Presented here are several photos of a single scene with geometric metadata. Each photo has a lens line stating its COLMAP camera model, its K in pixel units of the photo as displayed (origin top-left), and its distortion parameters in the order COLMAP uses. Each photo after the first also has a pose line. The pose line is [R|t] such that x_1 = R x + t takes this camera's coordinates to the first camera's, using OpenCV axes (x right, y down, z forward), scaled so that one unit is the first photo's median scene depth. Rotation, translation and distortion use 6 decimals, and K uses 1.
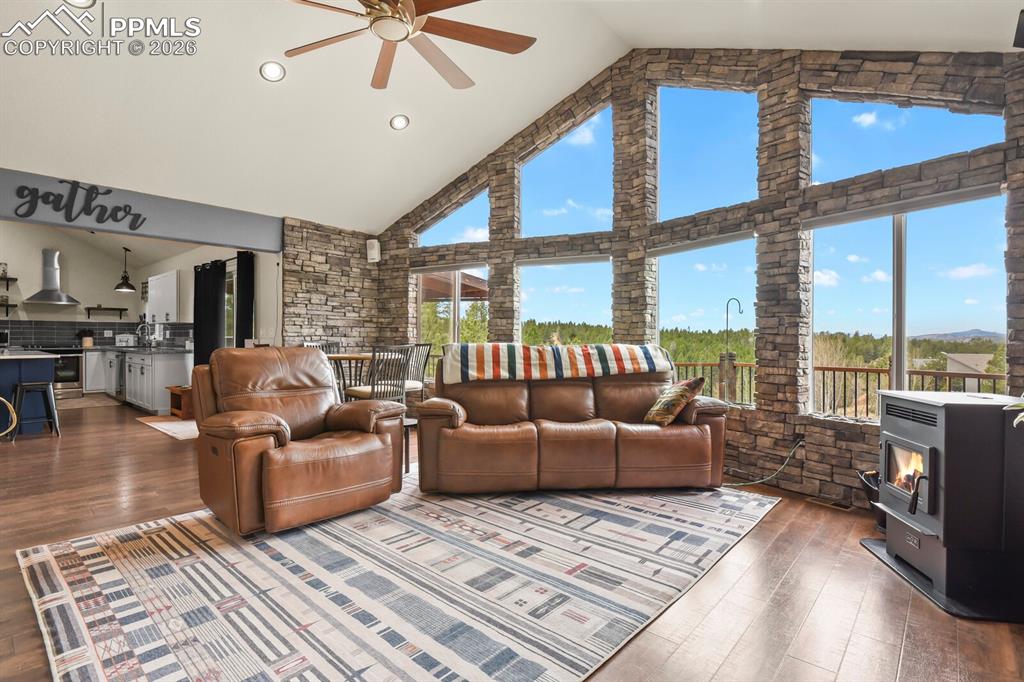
lens RADIAL K [[496.9, 0, 517.4], [0, 496.9, 338.2], [0, 0, 1]] dist [-0.007662, -0.006183]
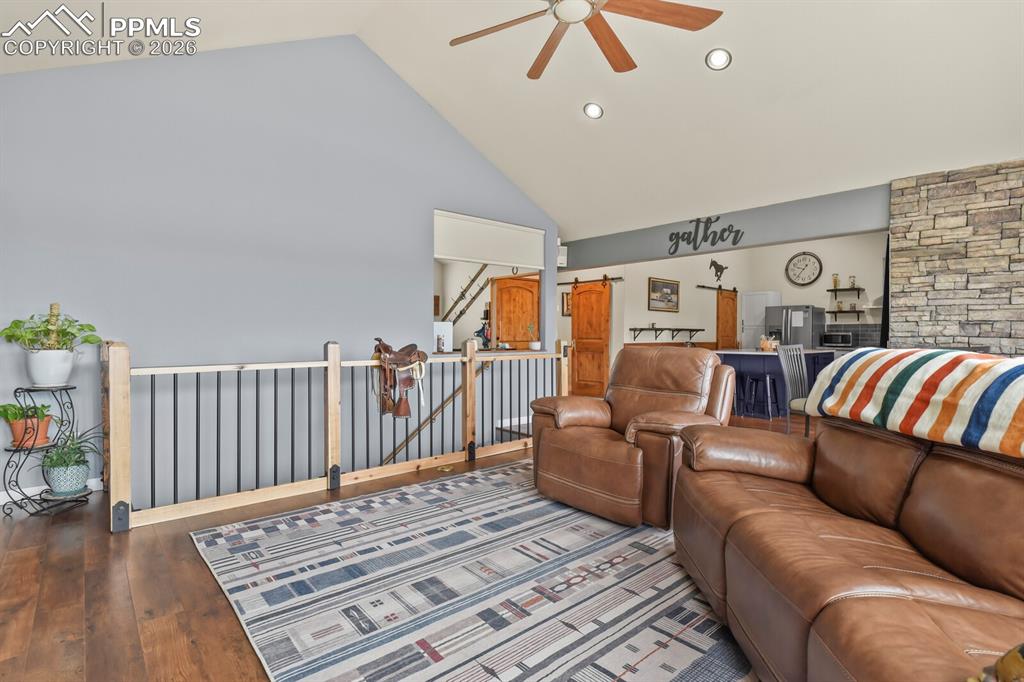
lens RADIAL K [[496.9, 0, 517.4], [0, 496.9, 337.6], [0, 0, 1]] dist [-0.007662, -0.006183]
pose [[-0.125702, -0.001524, -0.992067, 0.454096], [-0.005581, 0.999984, -0.000829, 0.001571], [0.992052, 0.005433, -0.125709, 0.667340]]
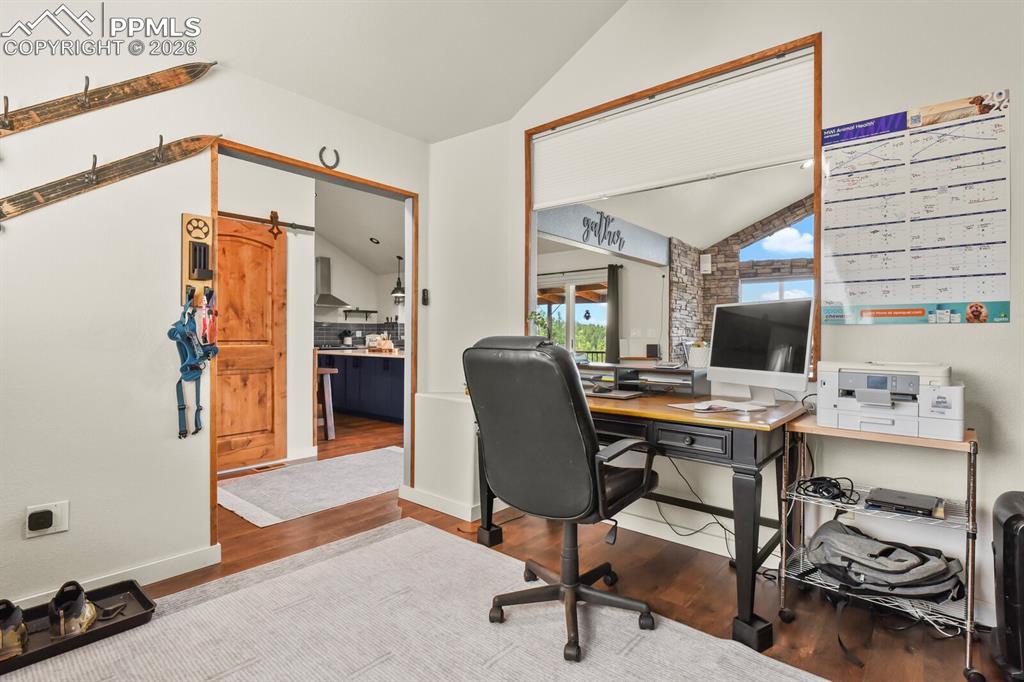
lens RADIAL K [[496.9, 0, 518.9], [0, 496.9, 338.0], [0, 0, 1]] dist [-0.007662, -0.006183]
pose [[0.999732, -0.001631, 0.023101, -1.101816], [0.001571, 0.999995, 0.002603, -0.005509], [-0.023105, -0.002566, 0.999730, -0.239439]]
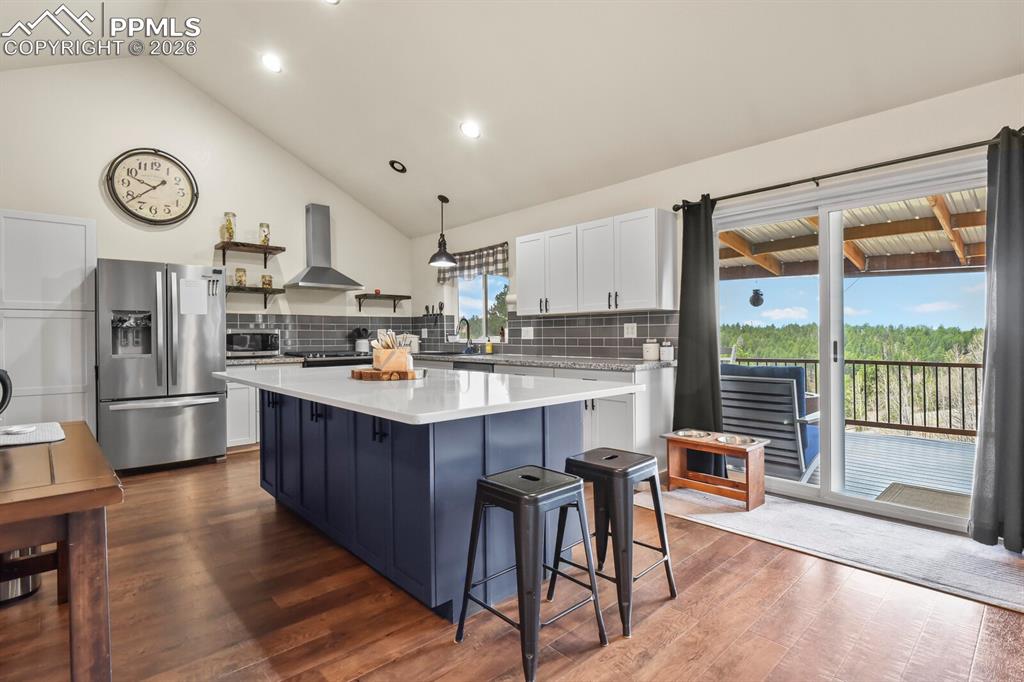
lens RADIAL K [[496.9, 0, 517.5], [0, 496.9, 338.6], [0, 0, 1]] dist [-0.007662, -0.006183]
pose [[0.995083, -0.011986, -0.098316, -1.275251], [0.012542, 0.999909, 0.005037, -0.008069], [0.098247, -0.006245, 0.995142, 0.755091]]
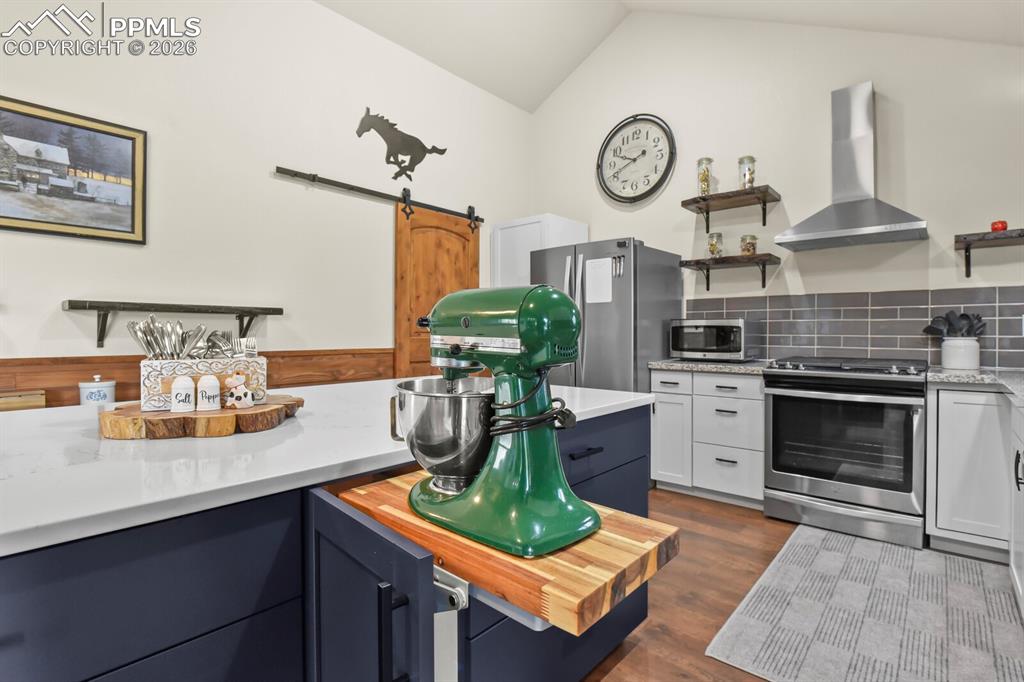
lens RADIAL K [[496.9, 0, 516.6], [0, 496.9, 336.4], [0, 0, 1]] dist [-0.007662, -0.006183]
pose [[0.001859, 0.003002, -0.999994, -1.215821], [-0.000646, 0.999995, 0.003001, -0.007555], [0.999998, 0.000640, 0.001861, 1.544889]]
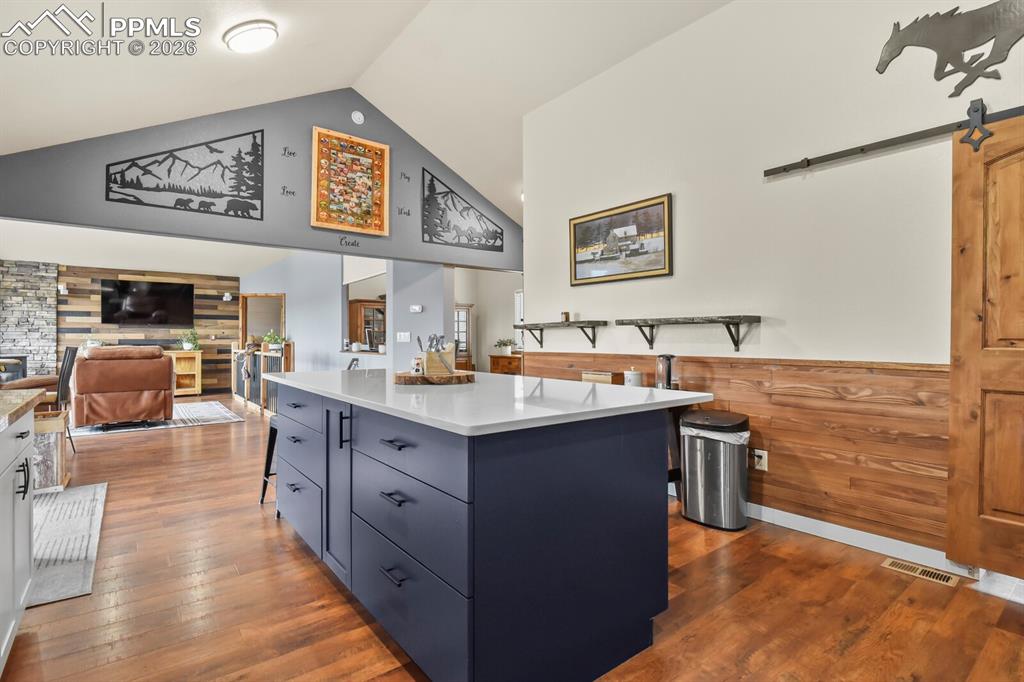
lens RADIAL K [[496.9, 0, 517.9], [0, 496.9, 338.0], [0, 0, 1]] dist [-0.007662, -0.006183]
pose [[-0.983612, -0.004325, 0.180244, -1.710502], [-0.004345, 0.999991, 0.000286, -0.011812], [-0.180244, -0.000502, -0.983622, 1.950130]]
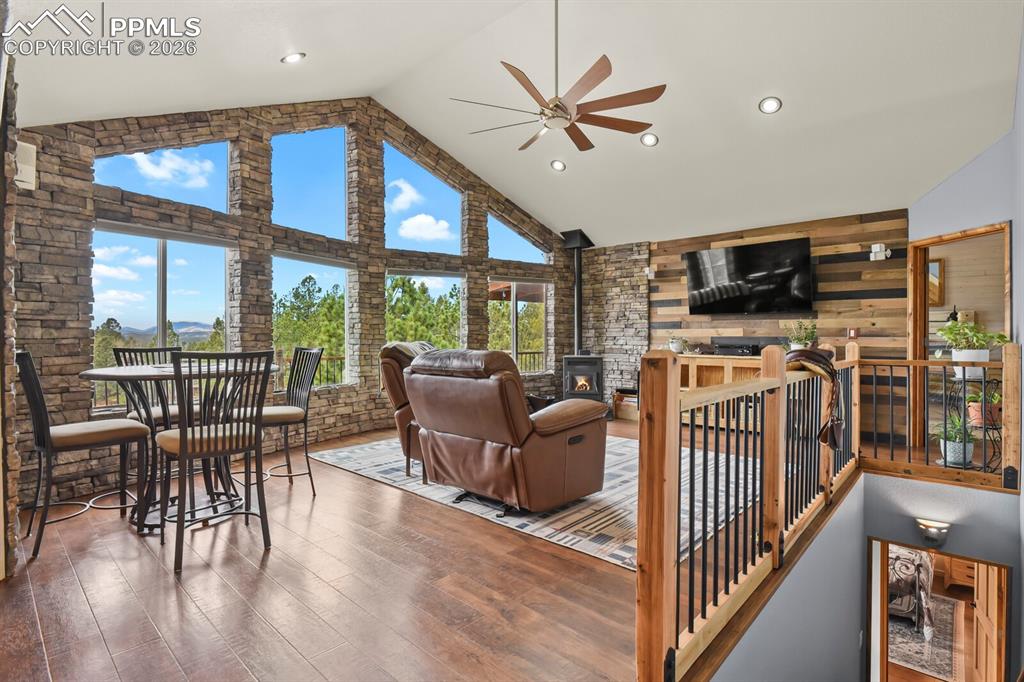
lens RADIAL K [[496.9, 0, 517.0], [0, 496.9, 339.1], [0, 0, 1]] dist [-0.007662, -0.006183]
pose [[0.017754, -0.010296, 0.999789, -1.117463], [0.001945, 0.999945, 0.010263, -0.007791], [-0.999840, 0.001763, 0.017773, 0.716379]]
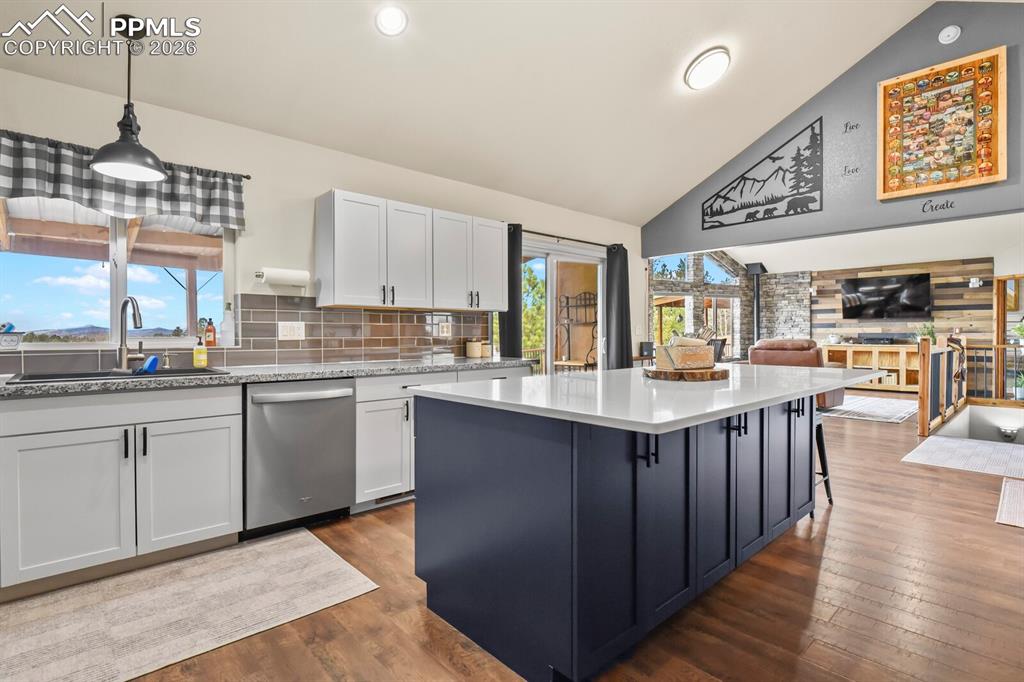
lens RADIAL K [[496.9, 0, 516.8], [0, 496.9, 338.3], [0, 0, 1]] dist [-0.007662, -0.006183]
pose [[0.107134, -0.013676, 0.994151, -2.095029], [0.004432, 0.999902, 0.013277, -0.011530], [-0.994235, 0.002984, 0.107184, 1.502048]]
